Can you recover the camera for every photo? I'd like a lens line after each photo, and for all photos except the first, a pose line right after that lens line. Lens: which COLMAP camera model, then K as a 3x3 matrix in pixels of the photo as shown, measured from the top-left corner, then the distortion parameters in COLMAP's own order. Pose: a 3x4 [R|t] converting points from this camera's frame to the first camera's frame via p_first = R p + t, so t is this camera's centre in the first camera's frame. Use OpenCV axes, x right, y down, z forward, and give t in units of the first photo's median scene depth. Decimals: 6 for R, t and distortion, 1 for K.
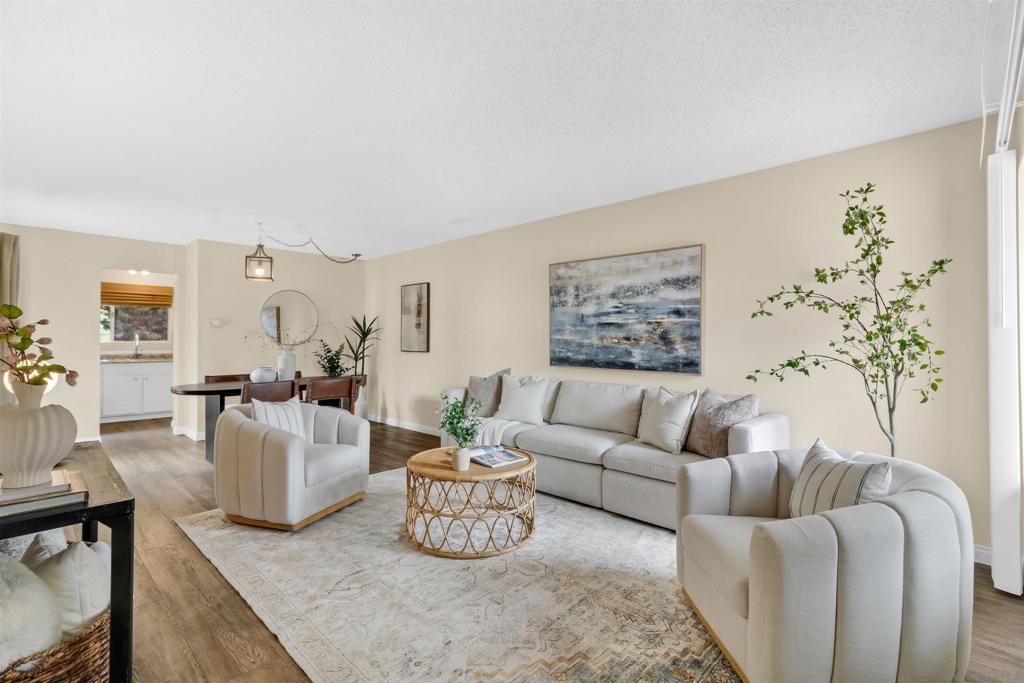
lens RADIAL K [[474.0, 0, 512.0], [0, 474.0, 341.5], [0, 0, 1]] dist [-0.002039, -0.000340]
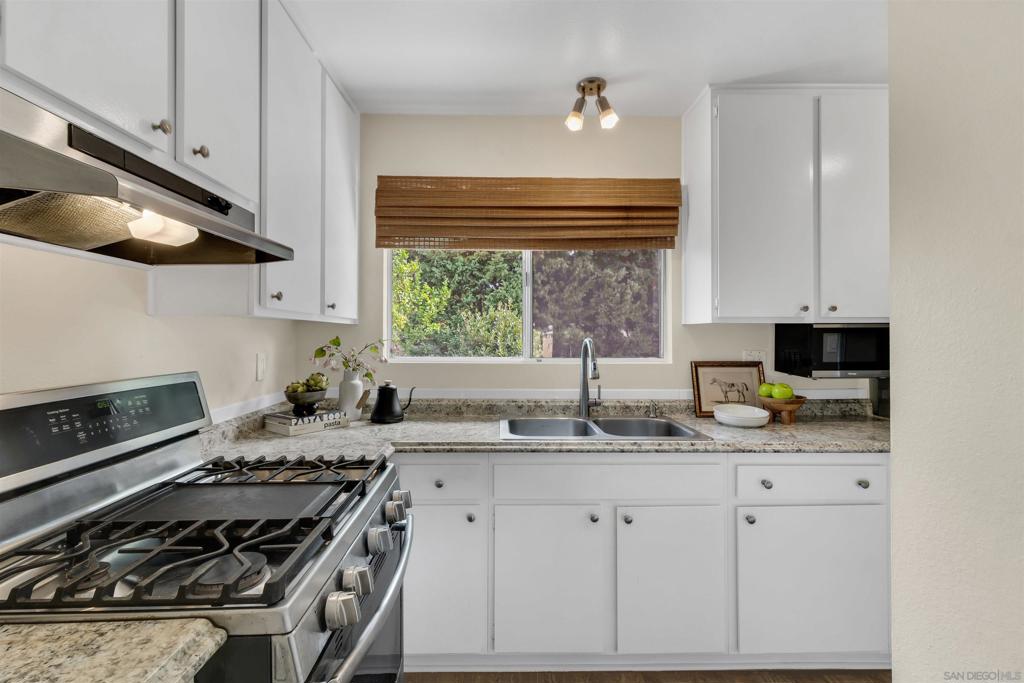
lens RADIAL K [[483.0, 0, 506.3], [0, 483.0, 332.6], [0, 0, 1]] dist [0.000748, 0.000039]
pose [[0.707889, -0.008858, -0.706268, -0.686096], [0.000463, 0.999927, -0.012077, -0.015800], [0.706323, 0.008222, 0.707842, 0.834793]]
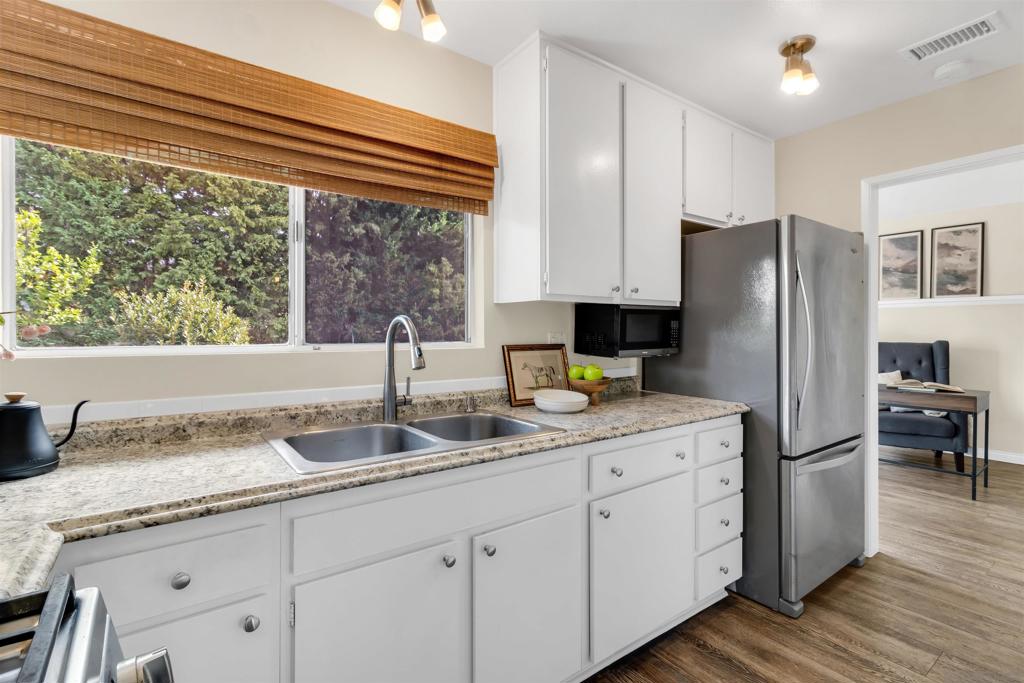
lens RADIAL K [[477.0, 0, 526.4], [0, 477.0, 331.1], [0, 0, 1]] dist [0.002454, 0.000133]
pose [[0.989505, -0.003142, -0.144465, -0.783413], [0.002770, 0.999992, -0.002780, -0.006803], [0.144472, 0.002351, 0.989506, 0.876498]]
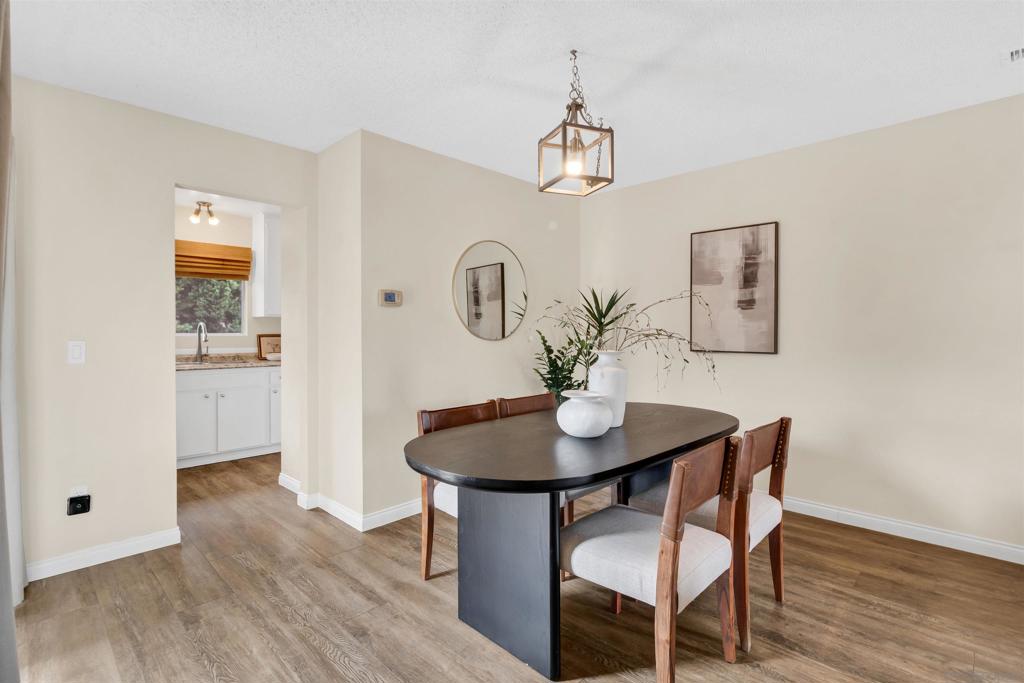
lens RADIAL K [[483.0, 0, 506.3], [0, 483.0, 332.6], [0, 0, 1]] dist [0.000748, 0.000039]
pose [[0.999855, -0.001102, -0.017002, -0.431654], [0.001113, 0.999999, 0.000684, -0.001716], [0.017001, -0.000703, 0.999855, 0.422910]]
